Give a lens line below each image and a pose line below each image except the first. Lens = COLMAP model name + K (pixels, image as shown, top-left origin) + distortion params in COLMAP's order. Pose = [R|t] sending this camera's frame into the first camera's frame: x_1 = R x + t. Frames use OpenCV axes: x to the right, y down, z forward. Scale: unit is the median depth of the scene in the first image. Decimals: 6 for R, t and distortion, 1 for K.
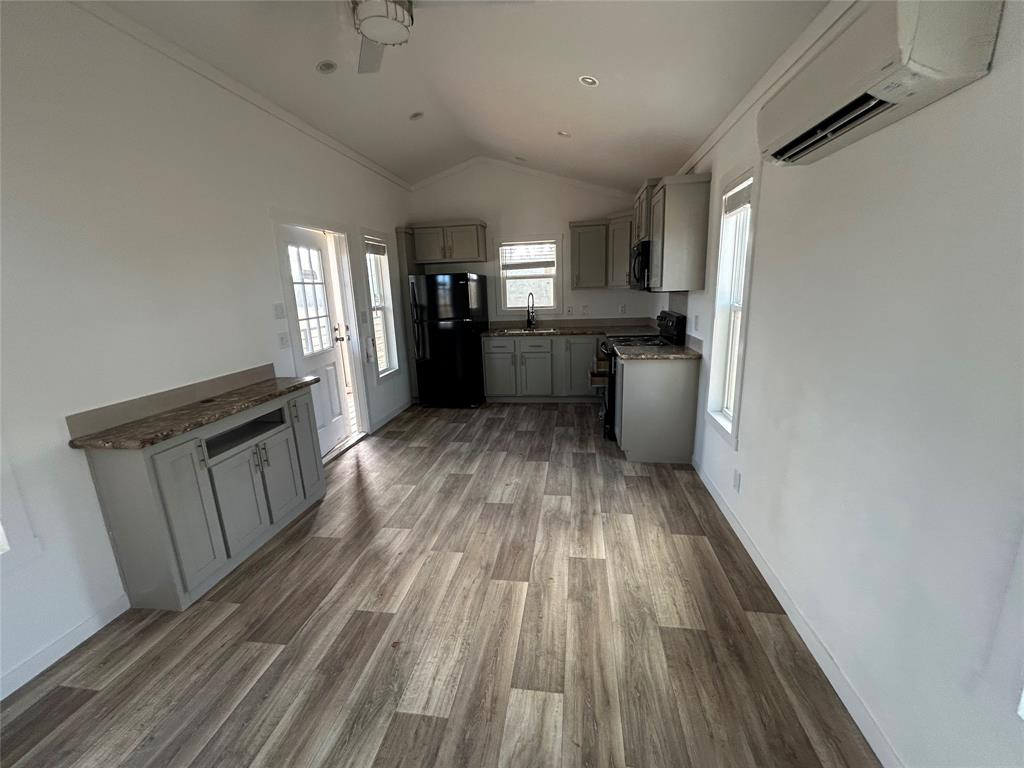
lens RADIAL K [[418.5, 0, 512.2], [0, 418.5, 383.9], [0, 0, 1]] dist [-0.007888, -0.000376]
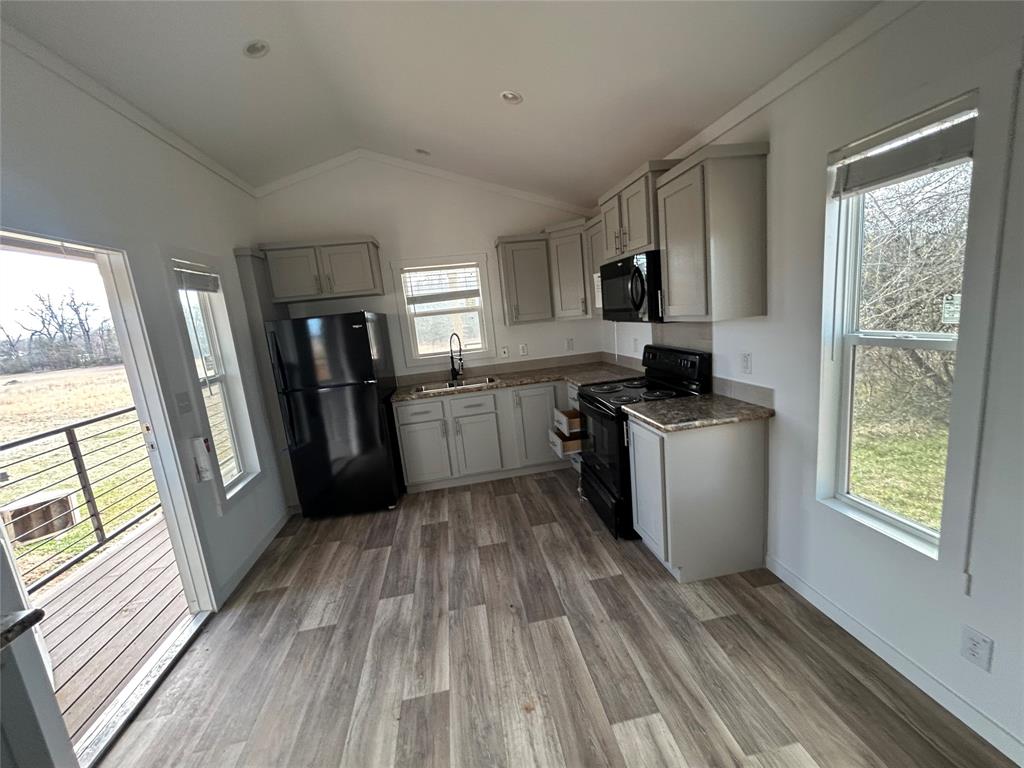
lens RADIAL K [[418.5, 0, 513.9], [0, 418.5, 382.4], [0, 0, 1]] dist [-0.007888, -0.000376]
pose [[0.949763, -0.109792, 0.293081, -0.097072], [0.131588, 0.989741, -0.055657, -0.095360], [-0.283964, 0.091427, 0.954466, 0.343299]]
